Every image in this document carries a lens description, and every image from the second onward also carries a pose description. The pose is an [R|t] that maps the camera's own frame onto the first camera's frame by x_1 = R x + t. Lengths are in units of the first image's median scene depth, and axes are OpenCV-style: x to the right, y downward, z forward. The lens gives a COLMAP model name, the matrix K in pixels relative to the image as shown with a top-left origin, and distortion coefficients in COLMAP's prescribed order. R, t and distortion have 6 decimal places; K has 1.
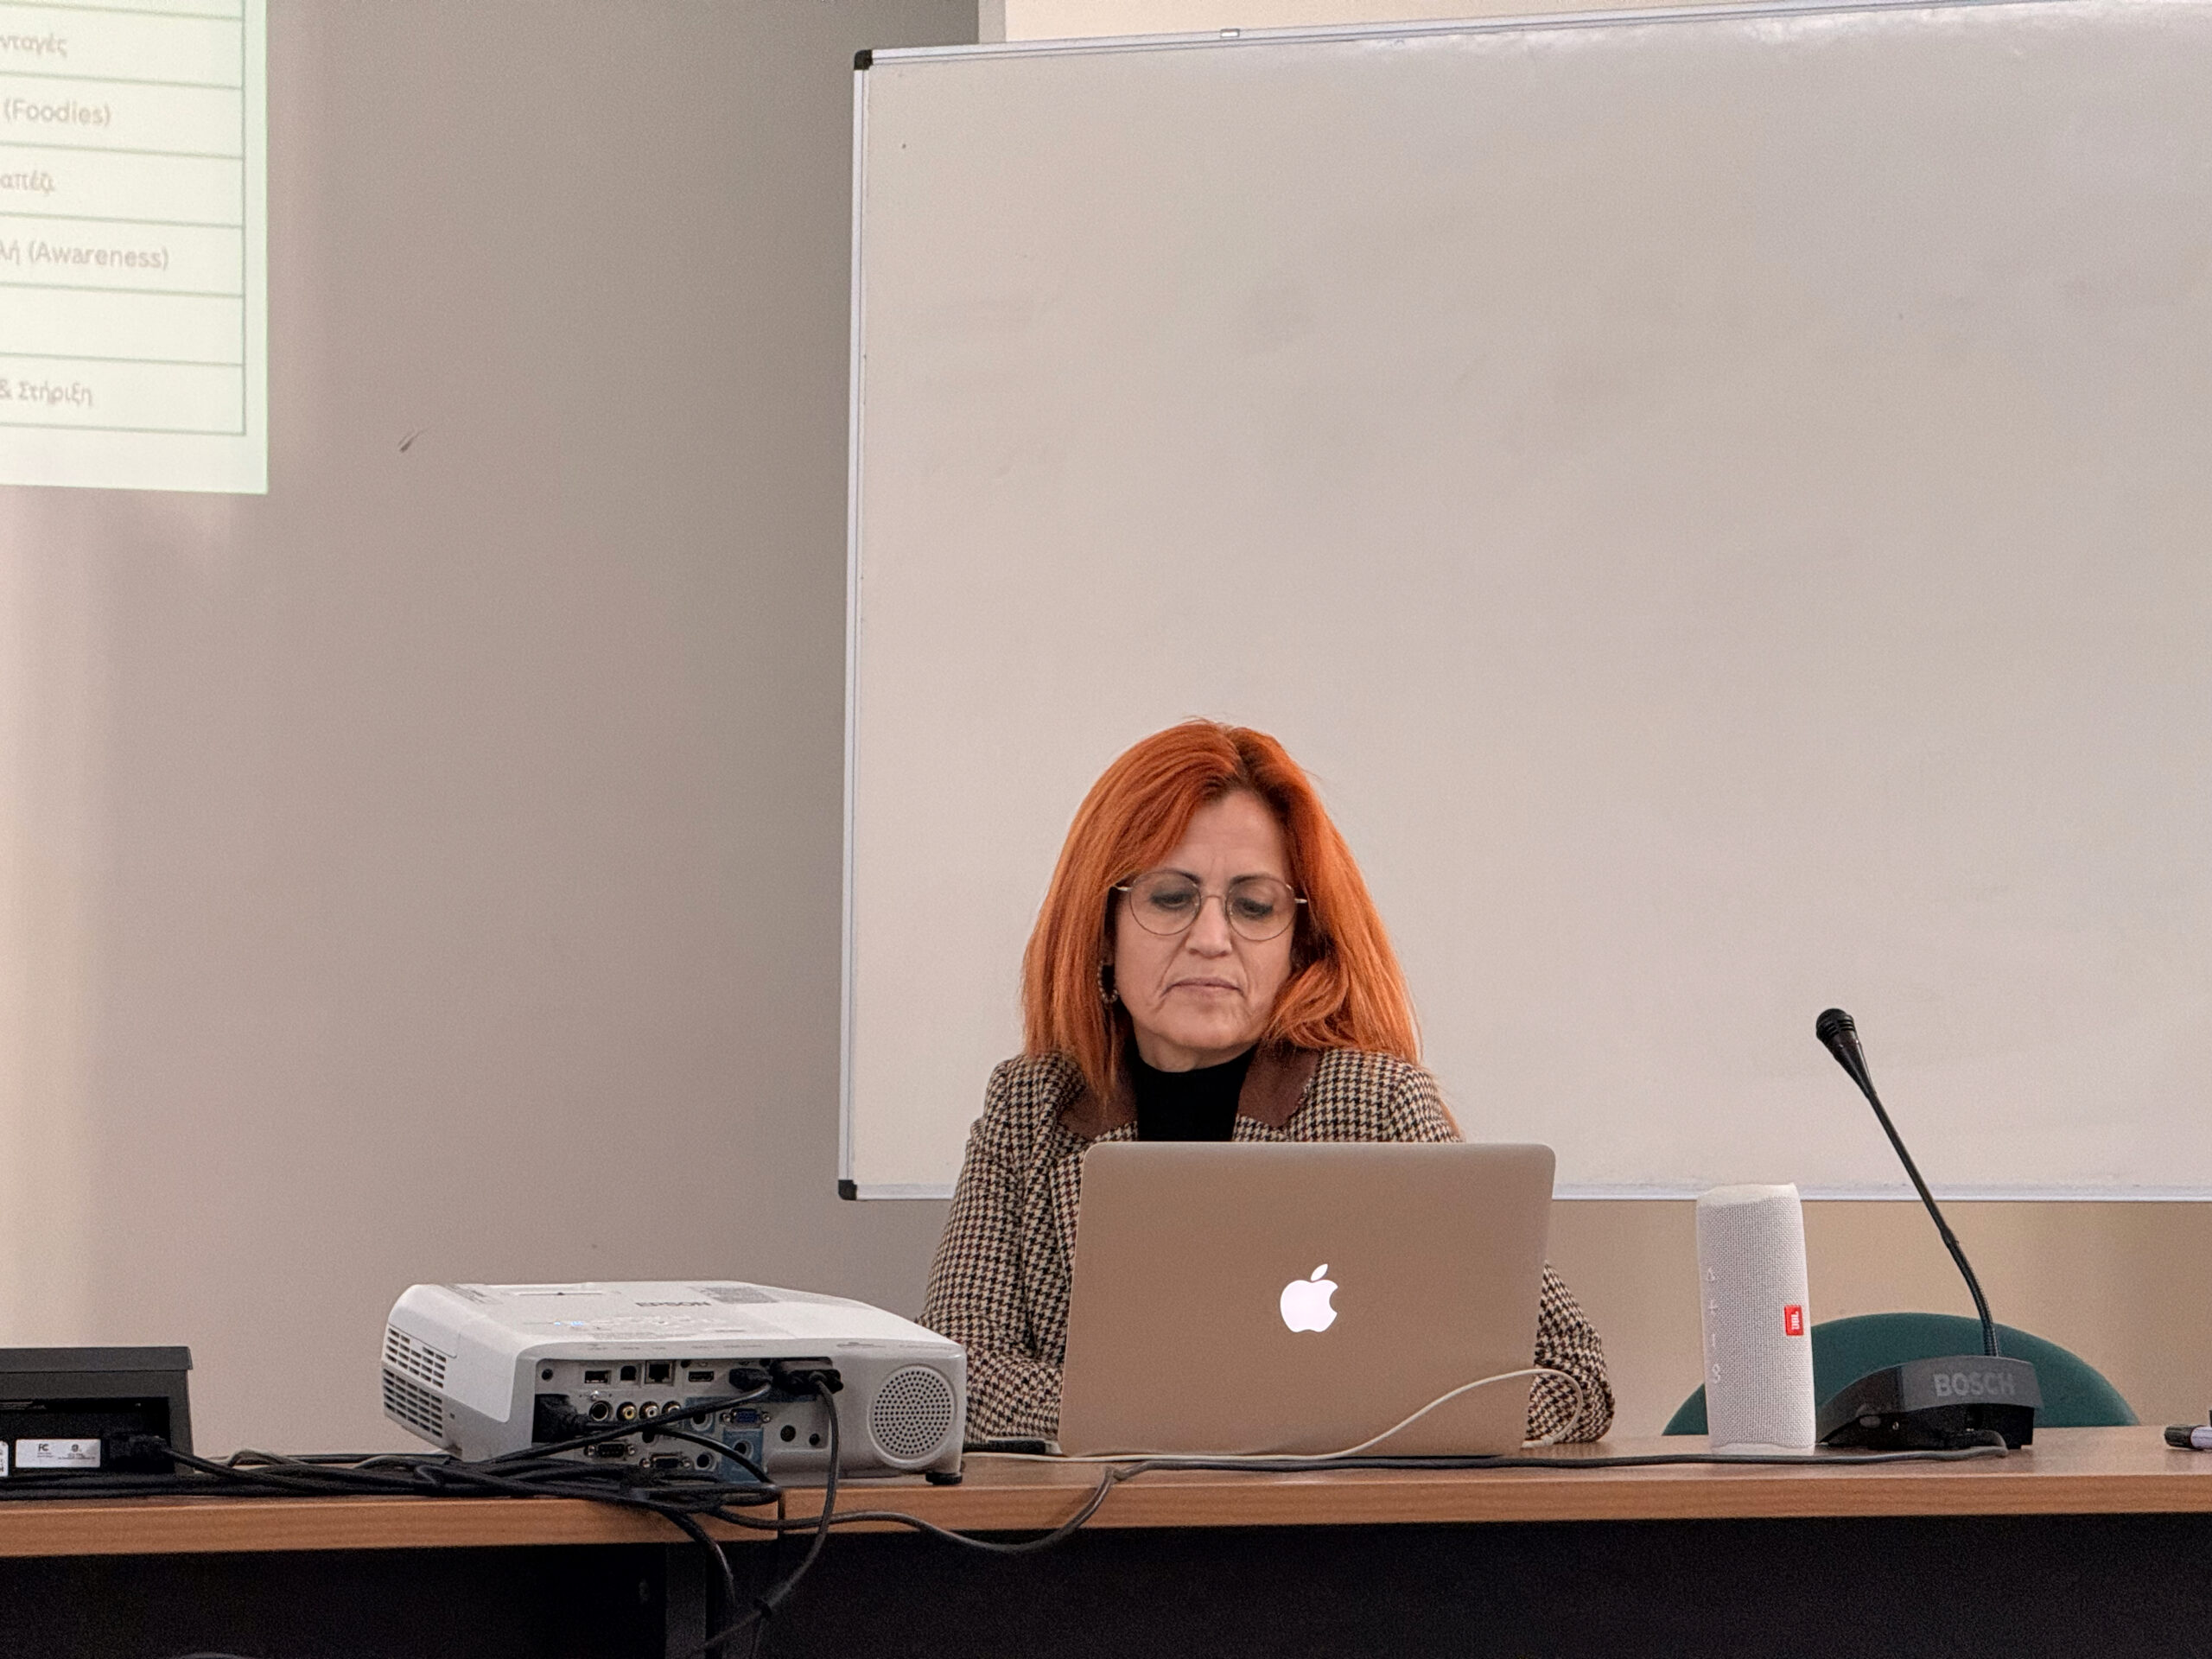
lens RADIAL K [[7797.0, 0, 1017.0], [0, 7797.0, 830.7], [0, 0, 1]] dist [0.217095, 2.573956]
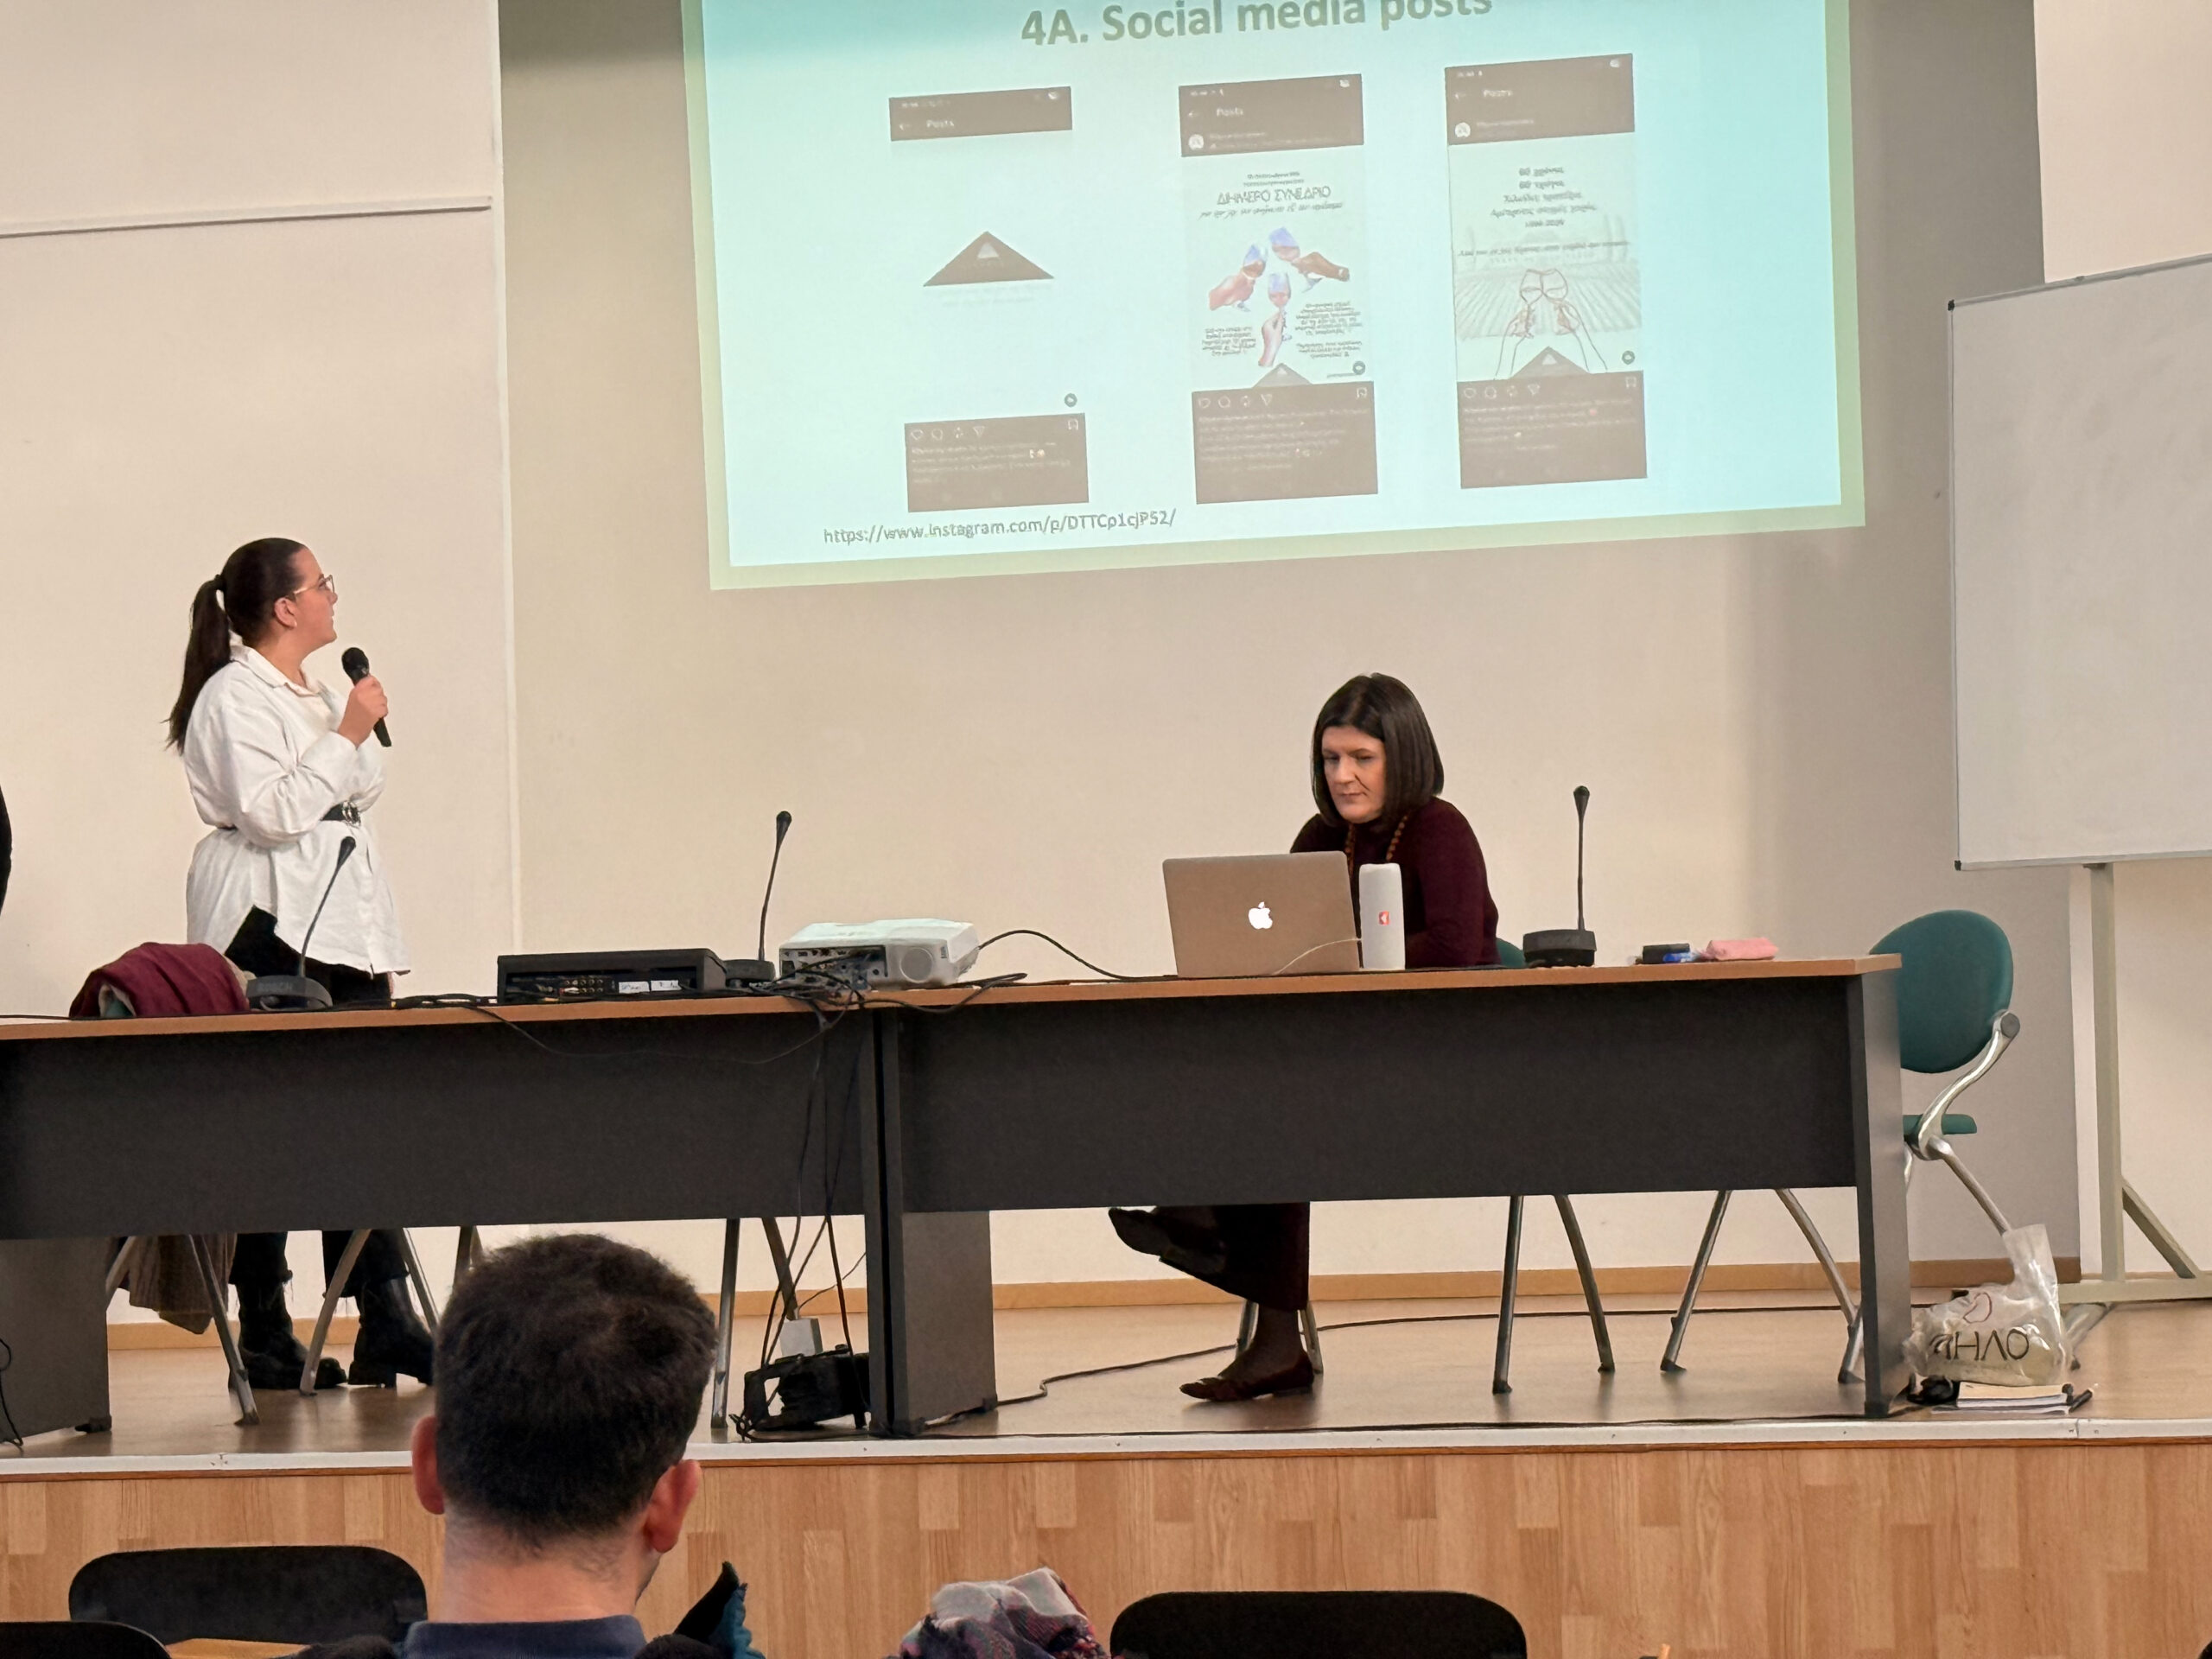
lens RADIAL K [[5906.8, 0, 1112.4], [0, 5906.8, 828.9], [0, 0, 1]] dist [0.159121, -0.169431]
pose [[0.783020, -0.044812, -0.620380, 1.371210], [0.067100, 0.997666, 0.012627, 0.004490], [0.618366, -0.051515, 0.784200, -0.619910]]
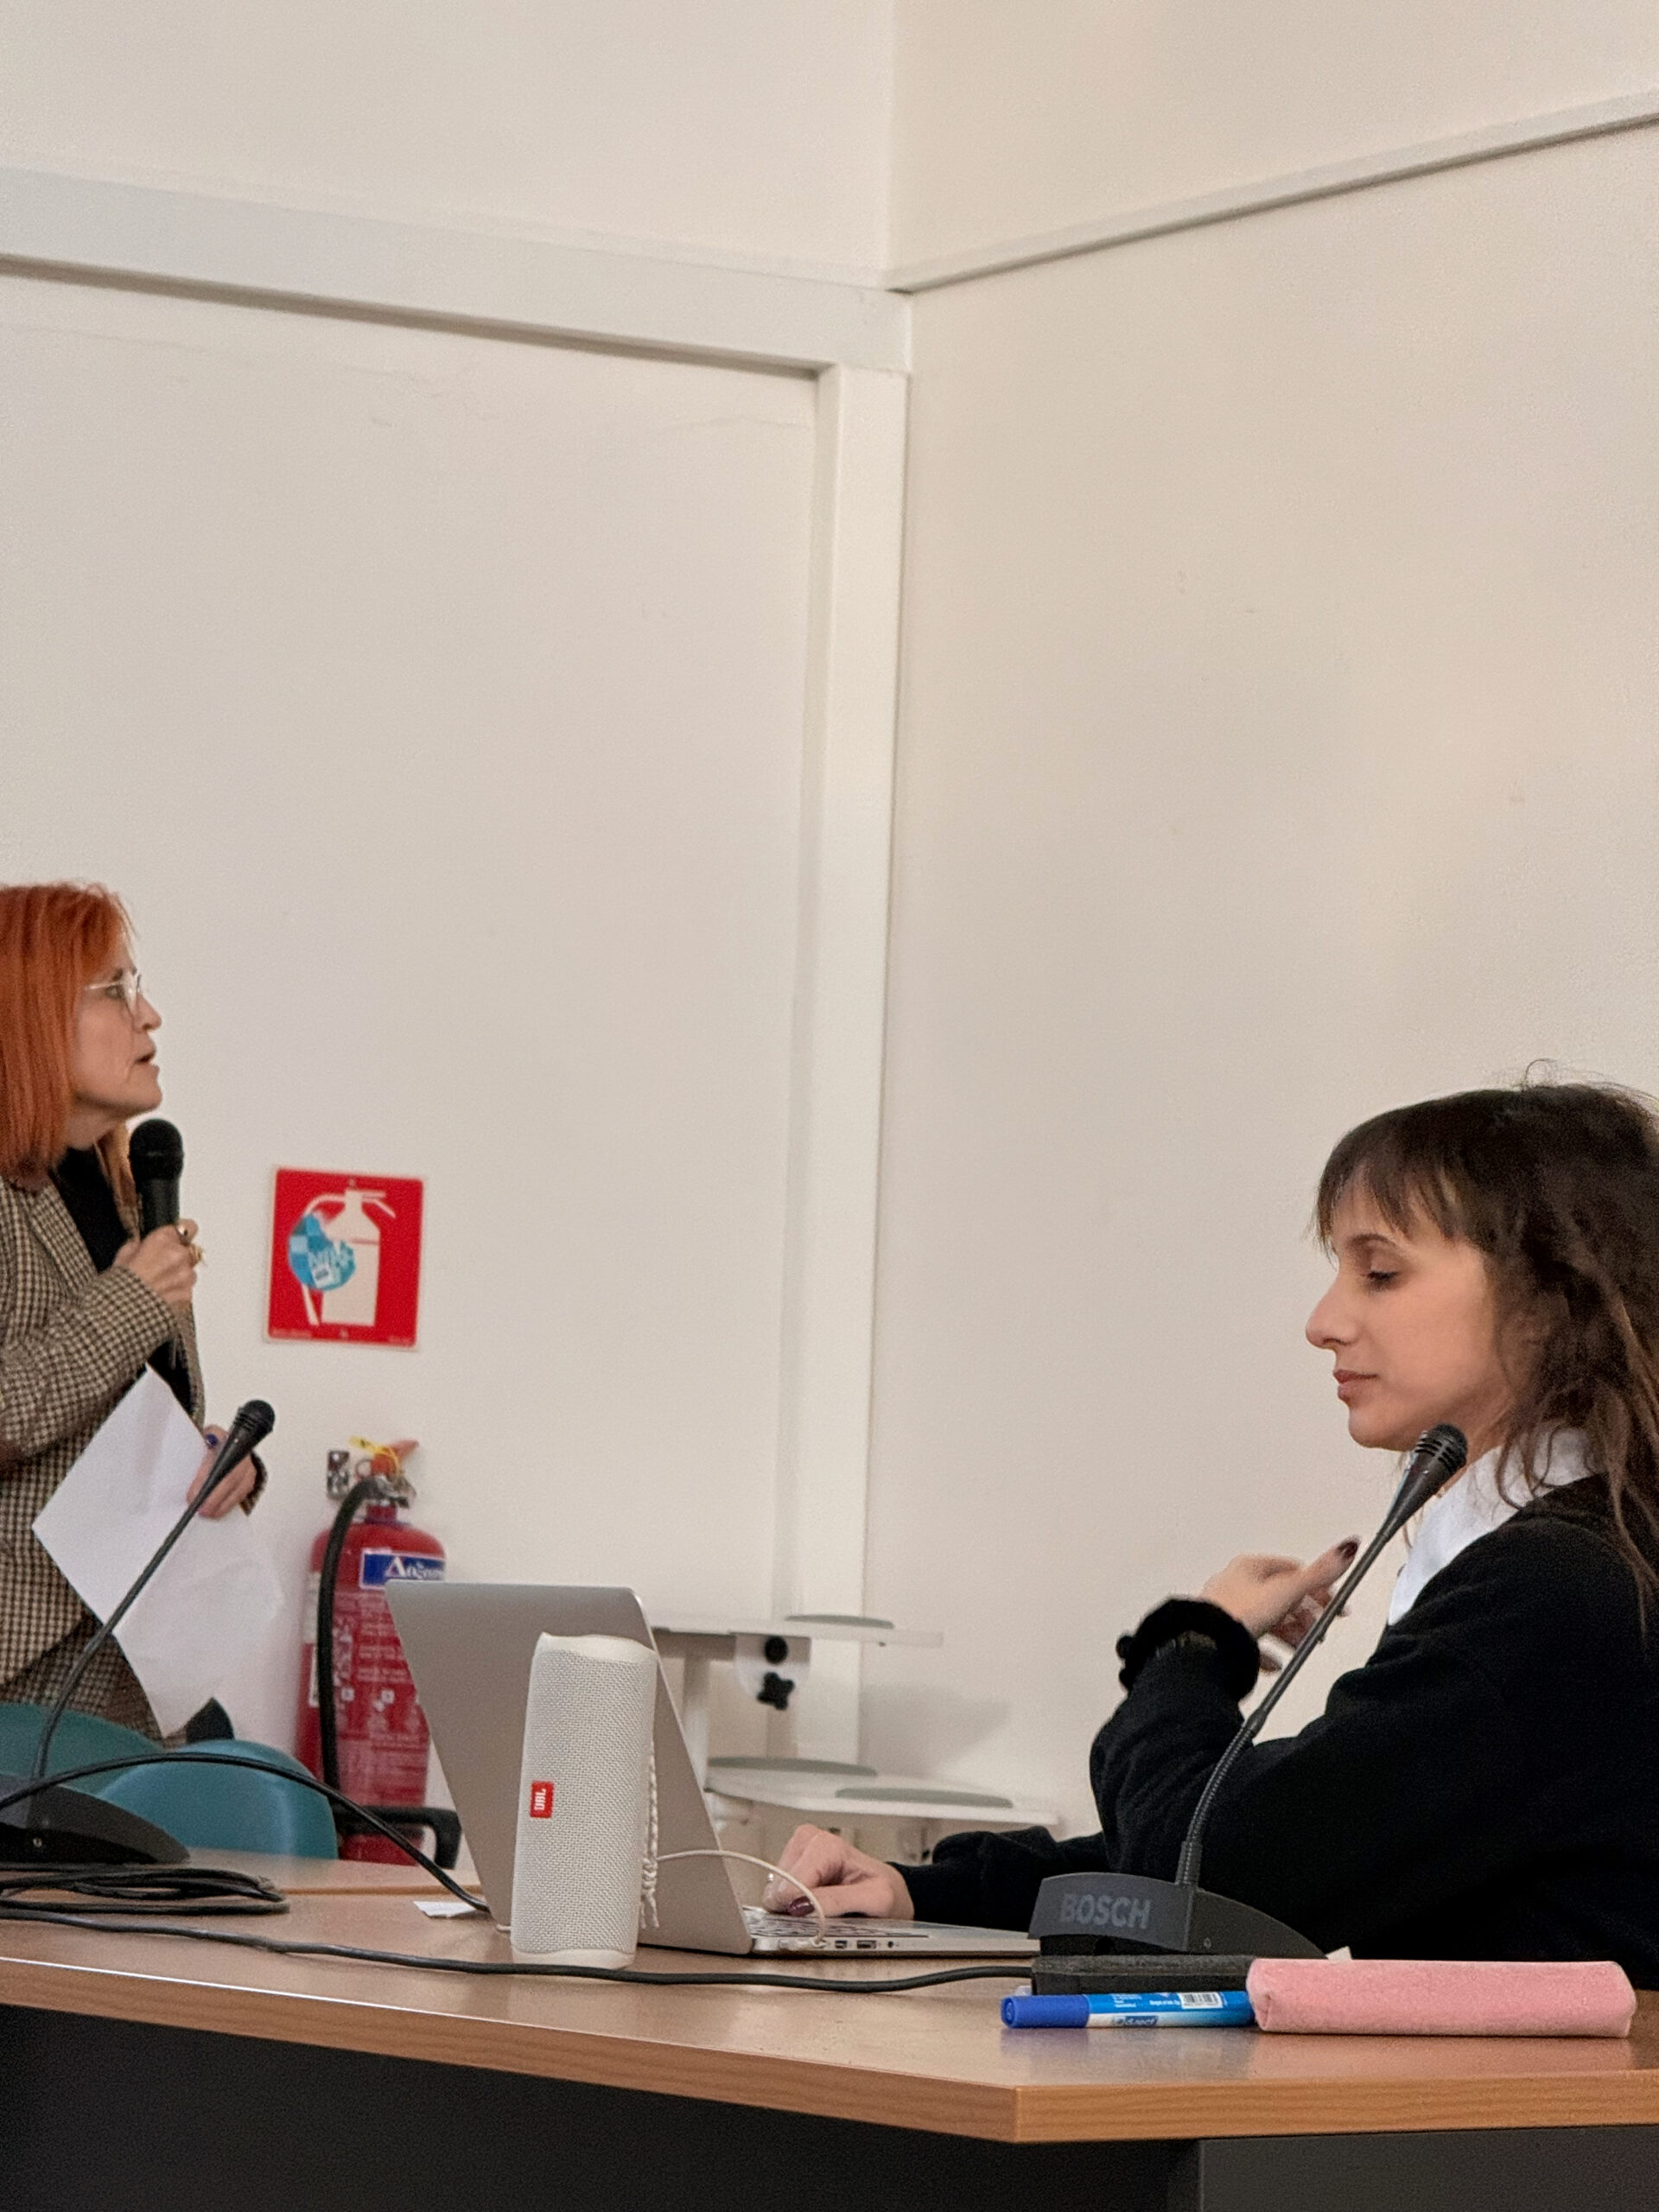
lens RADIAL K [[7797.0, 0, 829.5], [0, 7797.0, 1106.0], [0, 0, 1]] dist [0.217095, 2.573956]
pose [[0.133633, -0.052483, -0.989640, 1.051792], [0.022463, 0.998501, -0.049920, 0.034619], [0.990776, -0.015559, 0.134612, 1.031858]]
